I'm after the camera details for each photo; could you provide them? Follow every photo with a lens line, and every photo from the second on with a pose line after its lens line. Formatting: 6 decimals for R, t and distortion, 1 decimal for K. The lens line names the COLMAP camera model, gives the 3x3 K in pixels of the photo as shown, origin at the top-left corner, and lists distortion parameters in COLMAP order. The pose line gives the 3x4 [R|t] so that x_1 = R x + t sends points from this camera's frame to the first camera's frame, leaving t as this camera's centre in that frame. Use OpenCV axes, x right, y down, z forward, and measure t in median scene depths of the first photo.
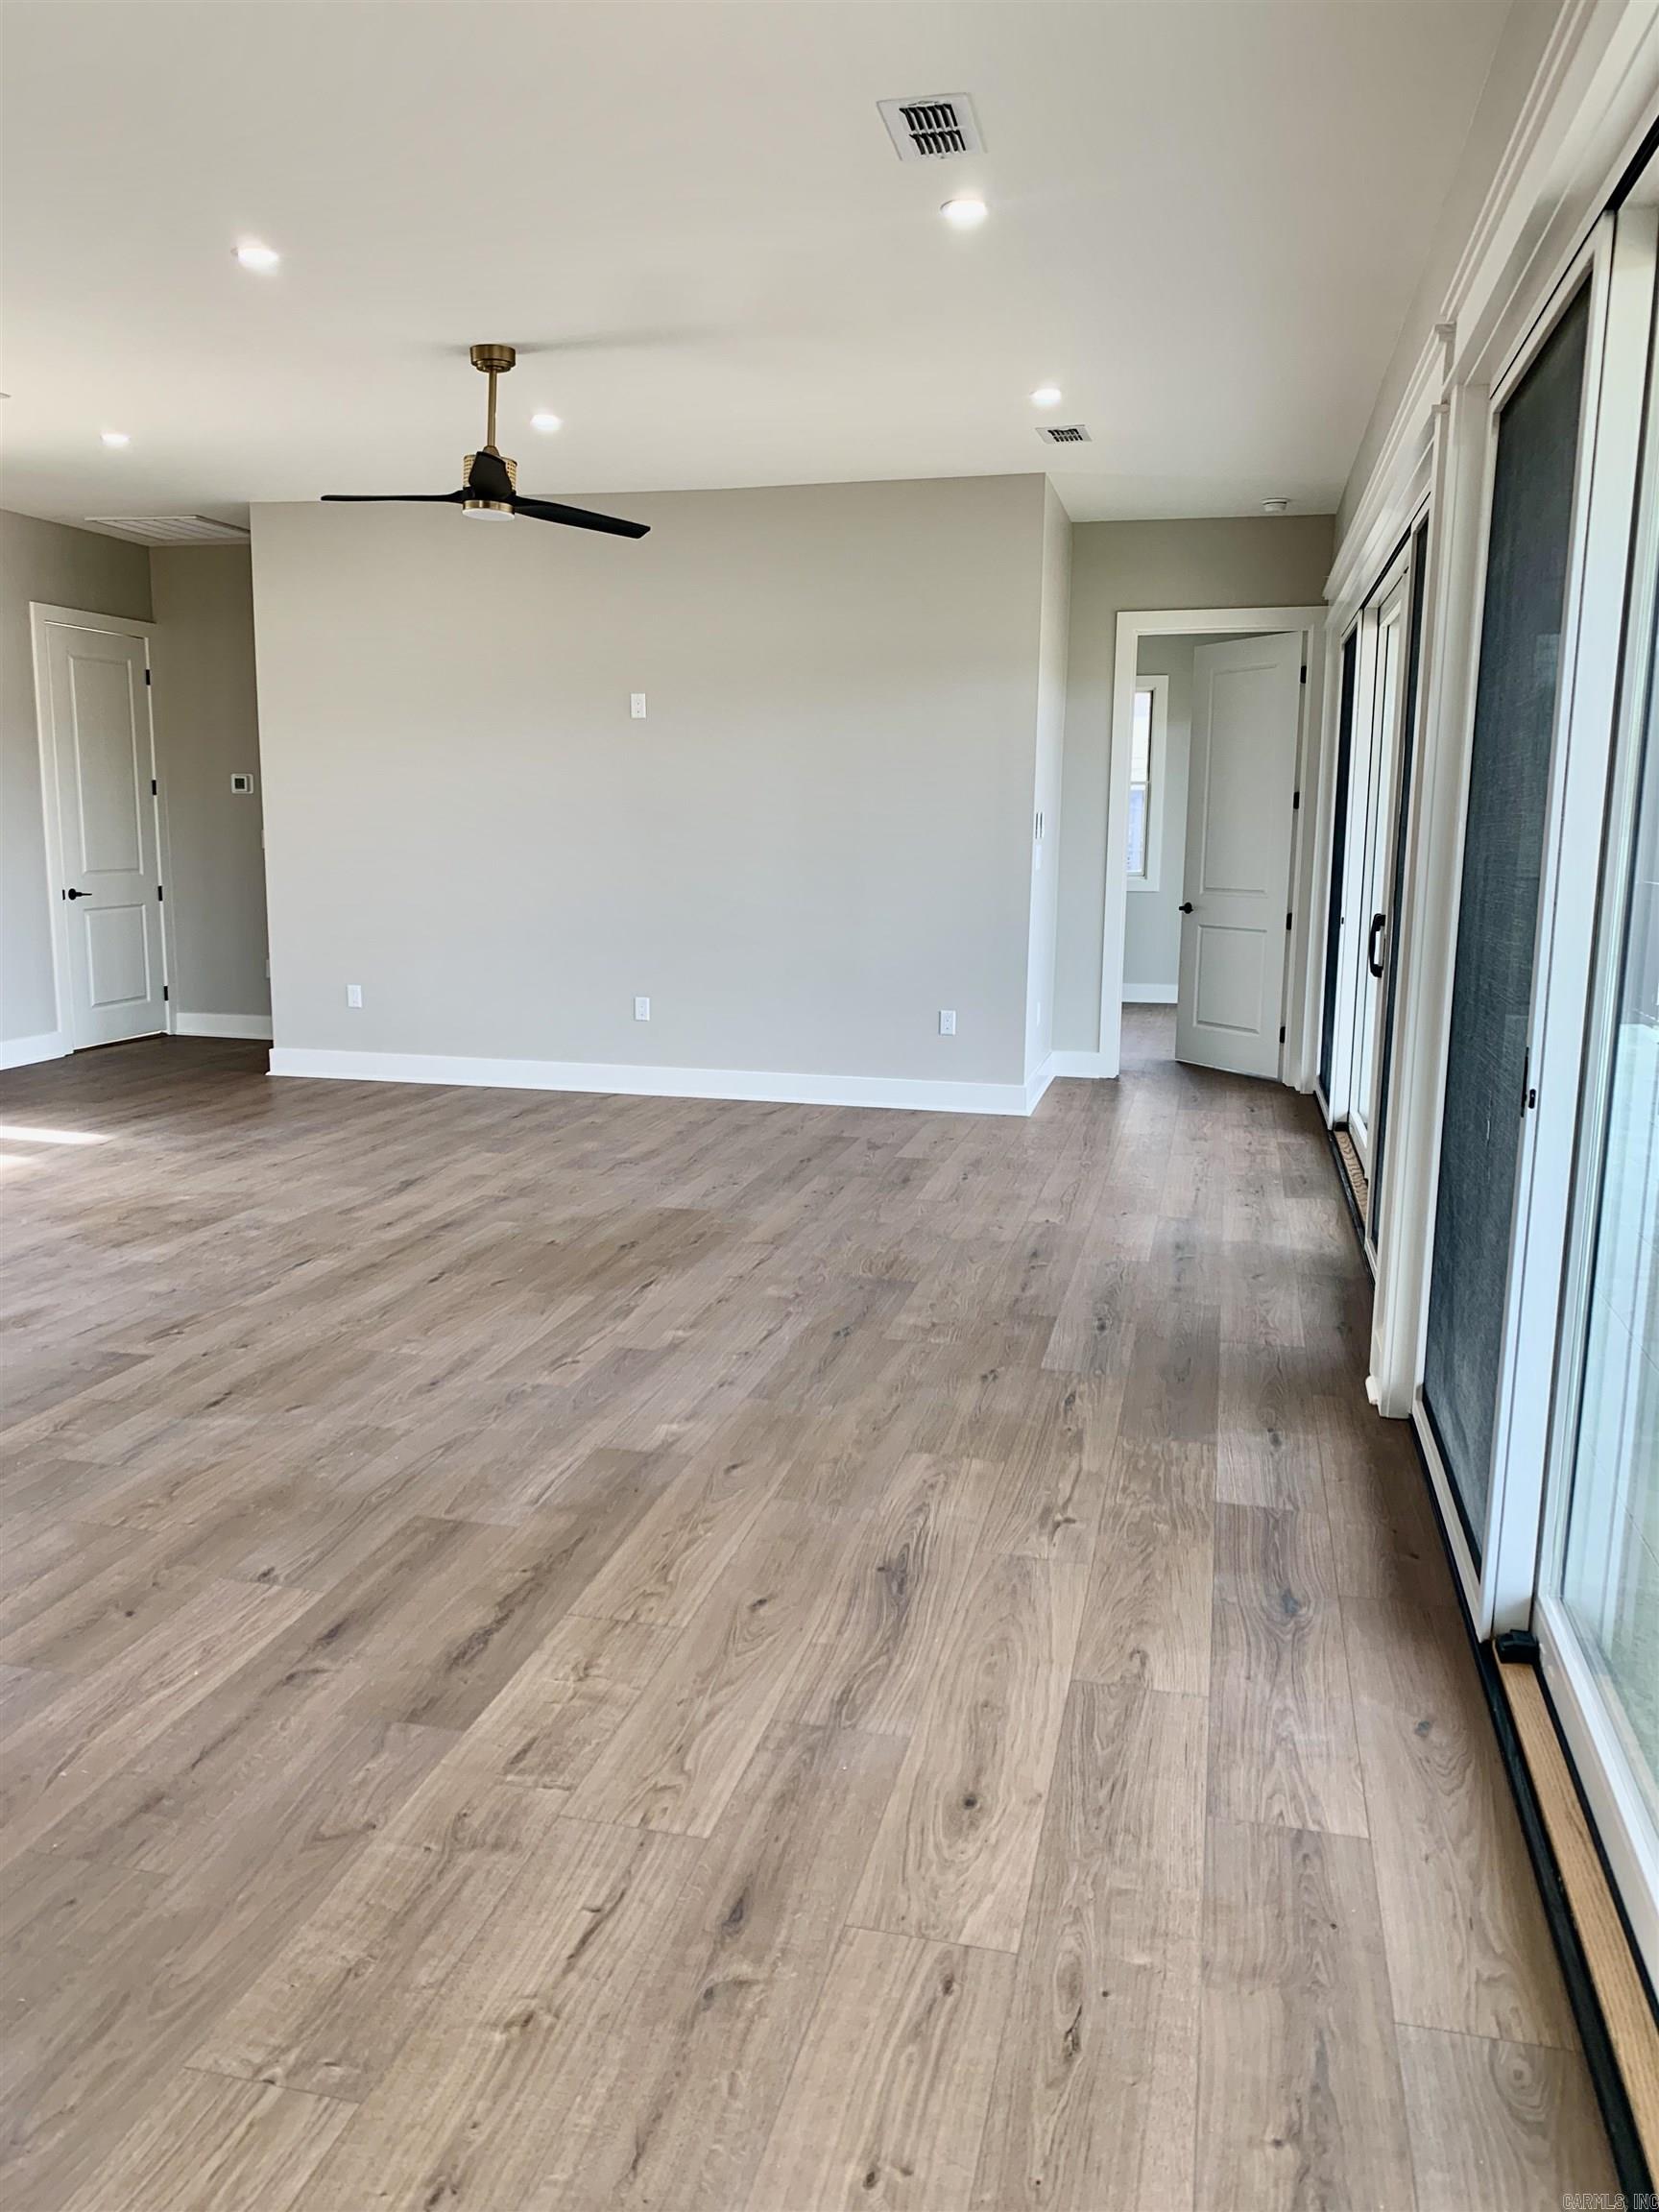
lens RADIAL K [[1690.0, 0, 854.0], [0, 1690.0, 1093.6], [0, 0, 1]] dist [0.085171, -0.157050]
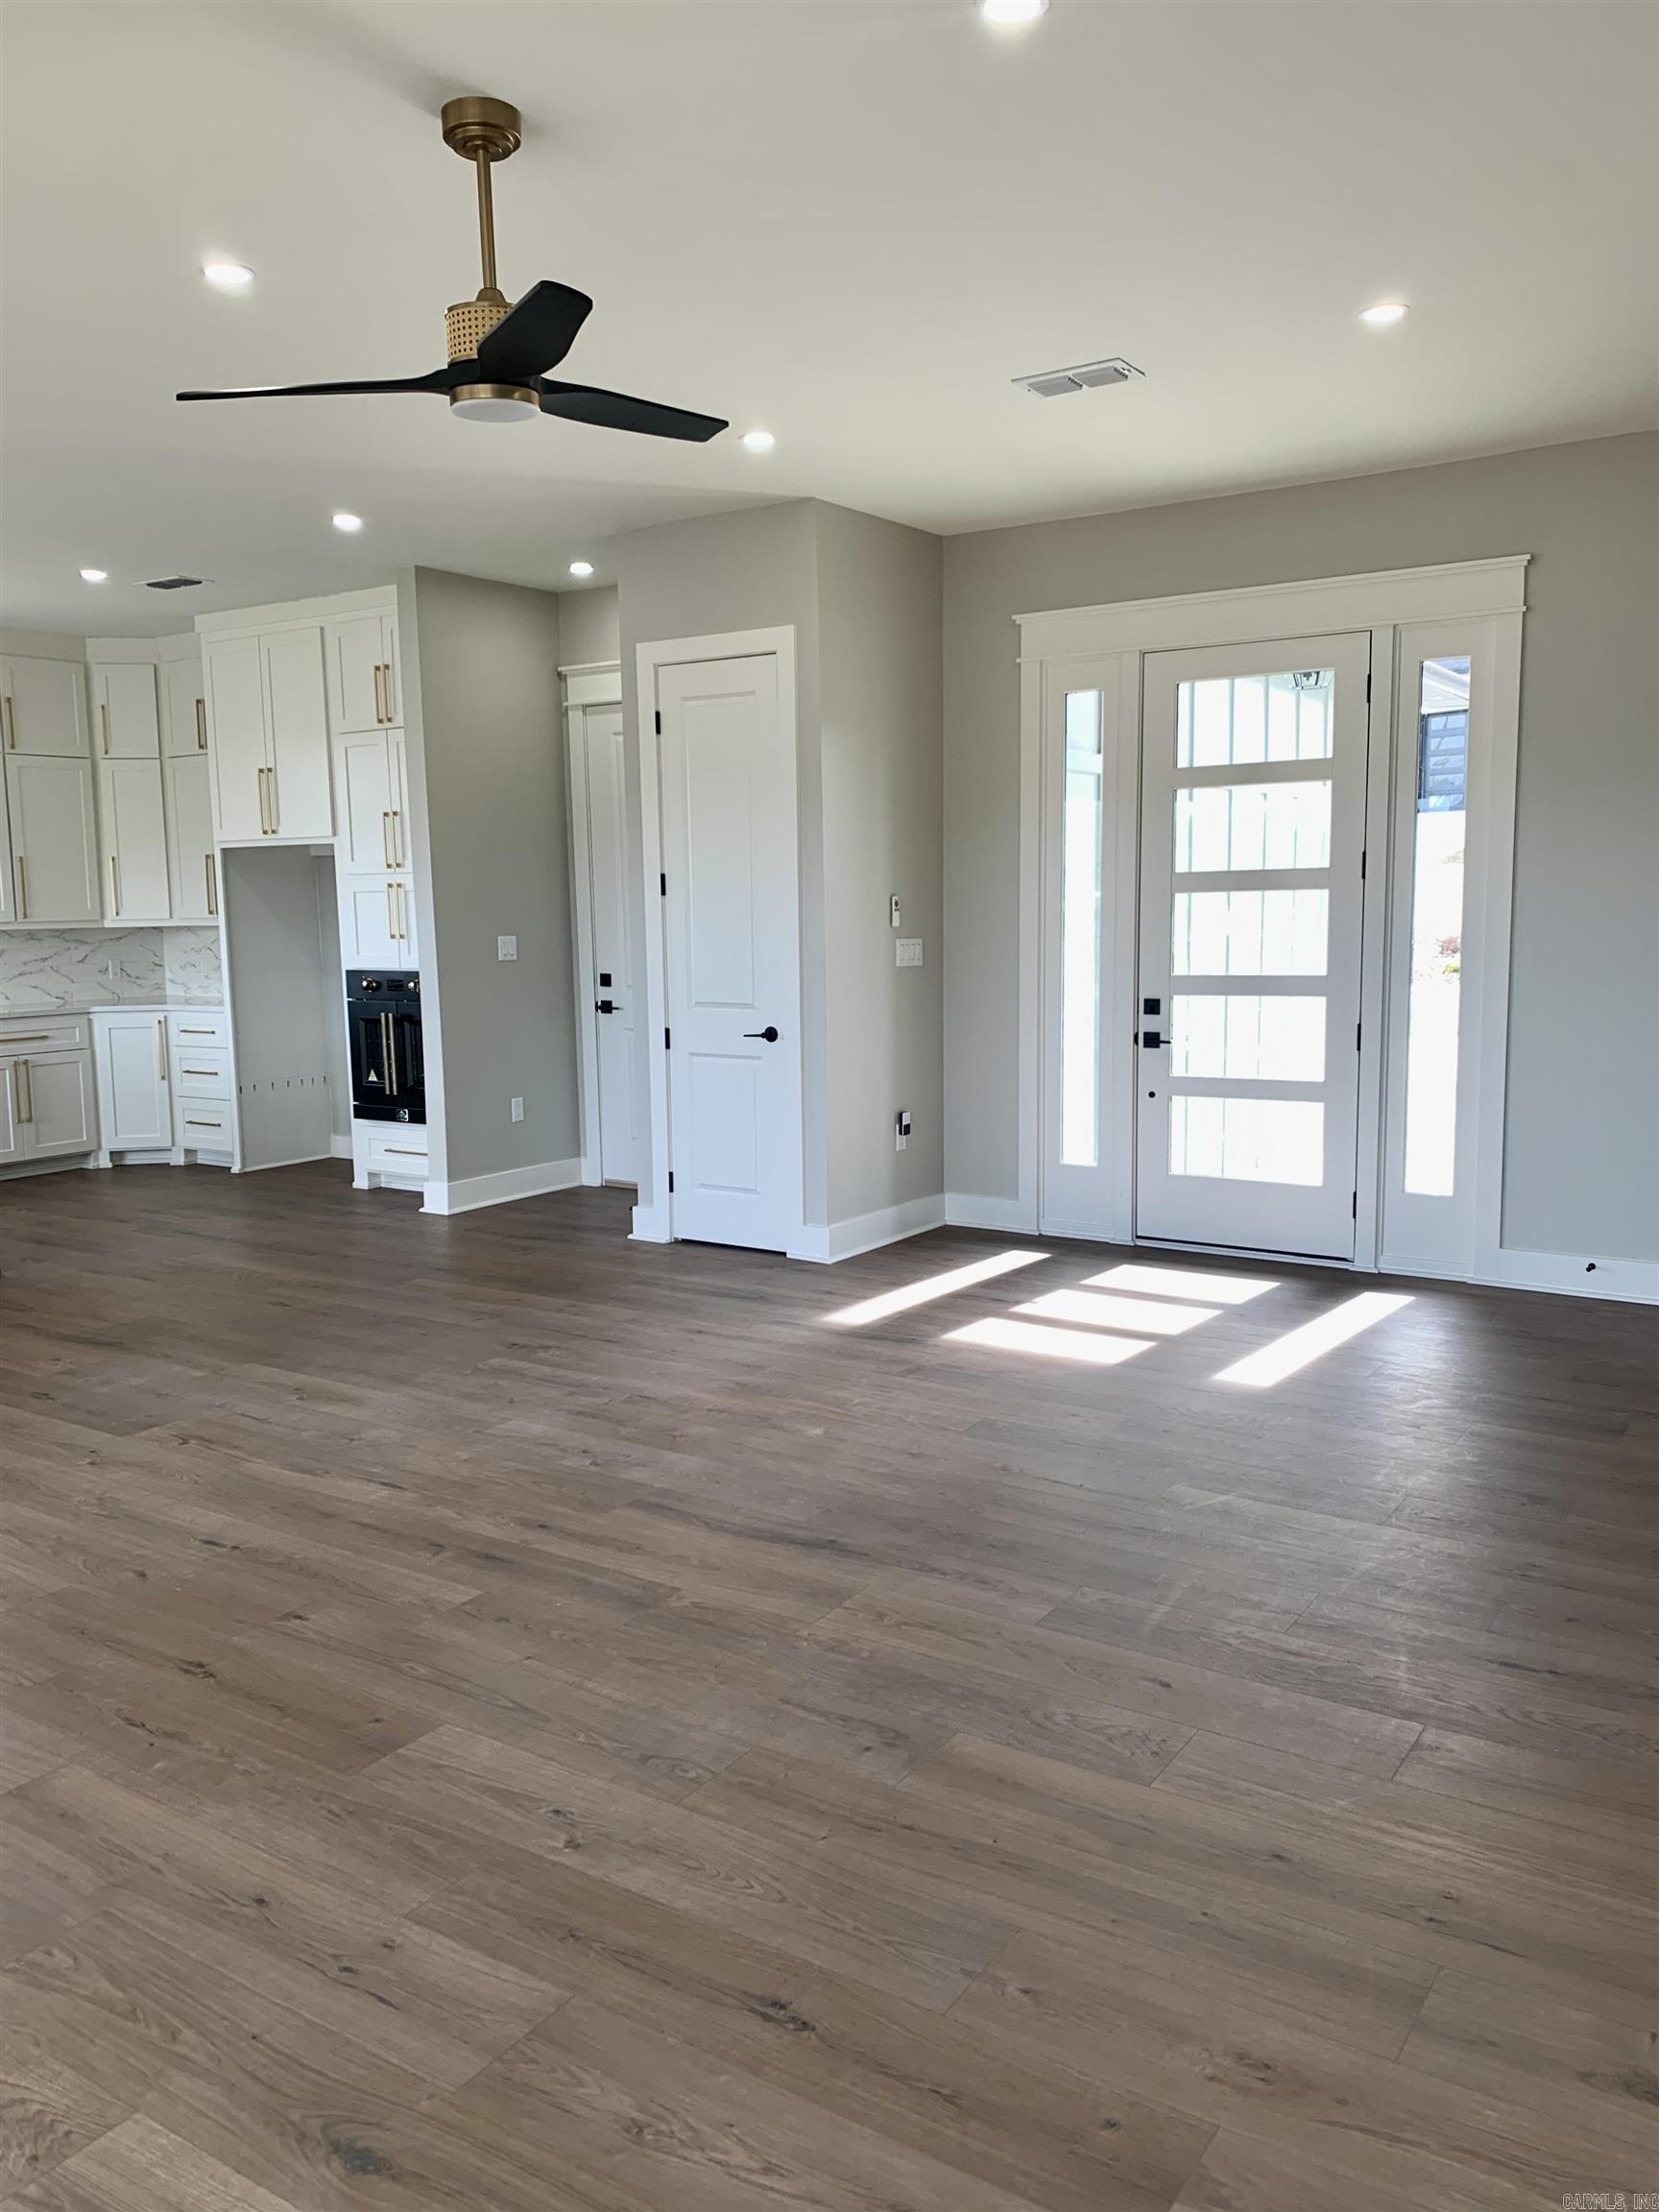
lens RADIAL K [[1713.3, 0, 851.7], [0, 1713.3, 1109.5], [0, 0, 1]] dist [0.084514, -0.167500]
pose [[-0.362212, 0.108300, -0.925783, 0.378891], [-0.142744, 0.975066, 0.169913, -0.277873], [0.921101, 0.193694, -0.337721, 1.670164]]
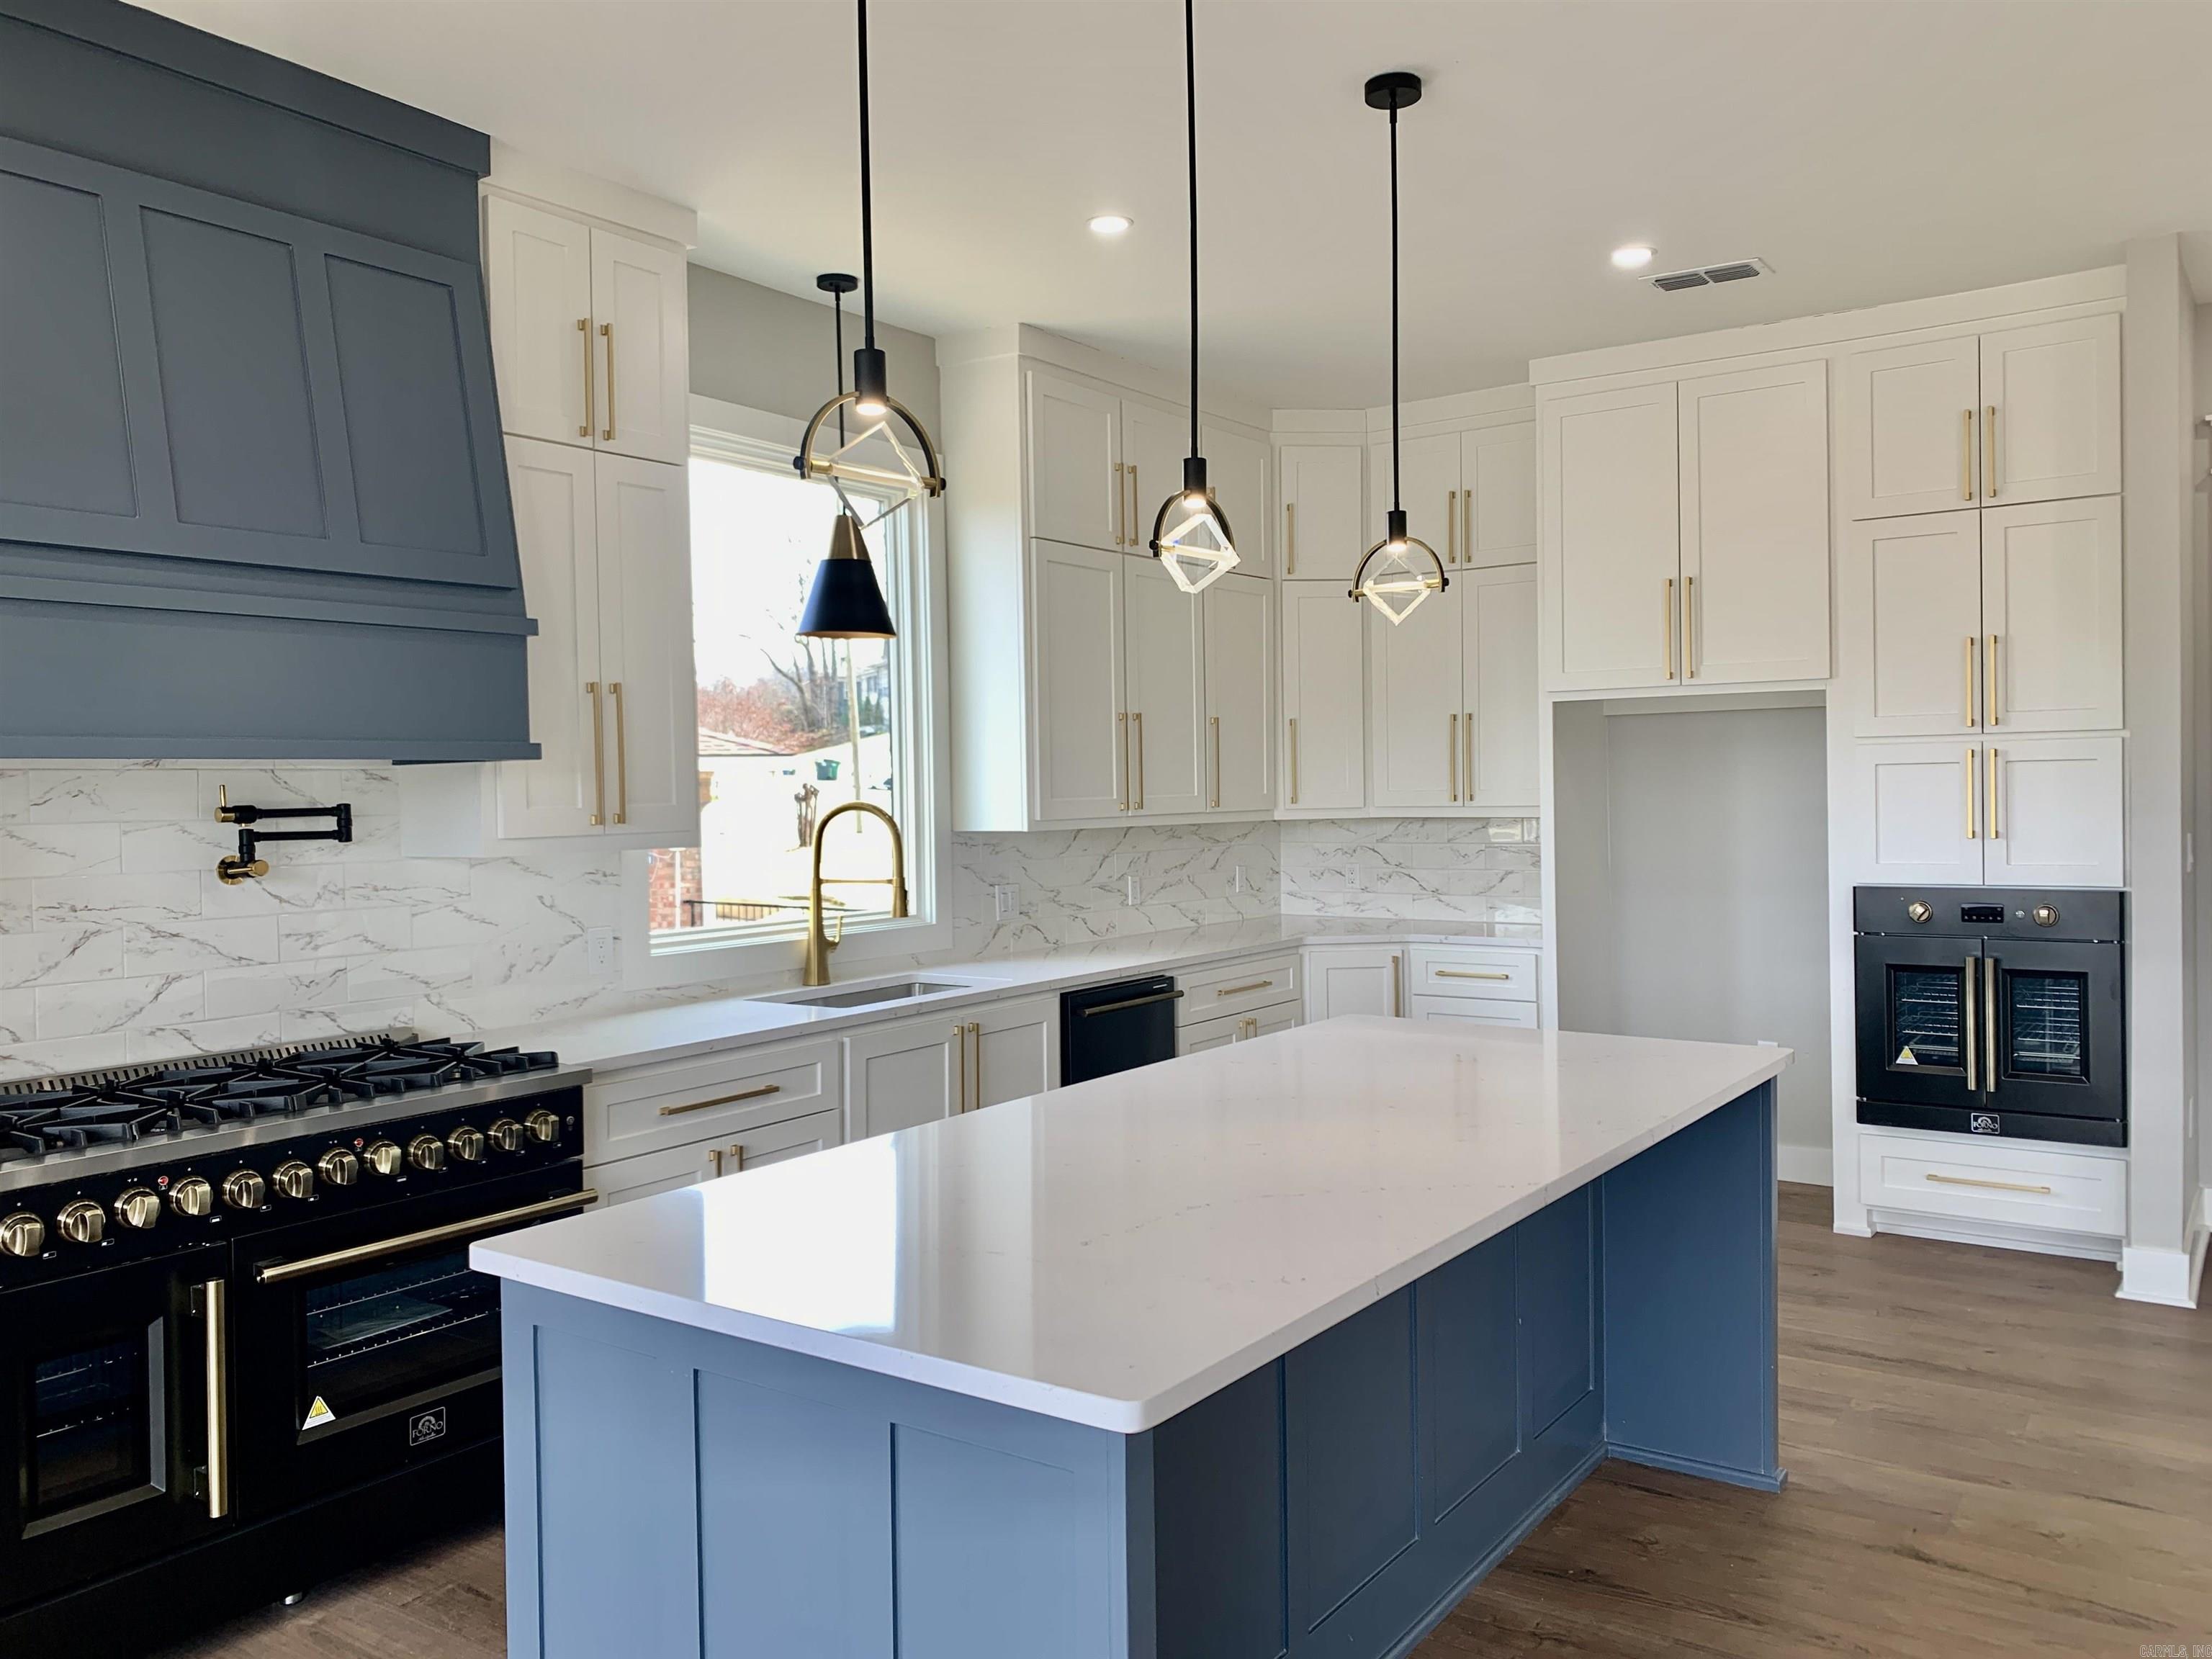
lens RADIAL K [[1691.5, 0, 1112.0], [0, 1691.5, 797.4], [0, 0, 1]] dist [0.085294, -0.146851]
pose [[-0.379918, 0.002538, -0.925017, 0.094161], [-0.139227, 0.988448, 0.059894, -0.080657], [0.914483, 0.151542, -0.375175, 0.420458]]
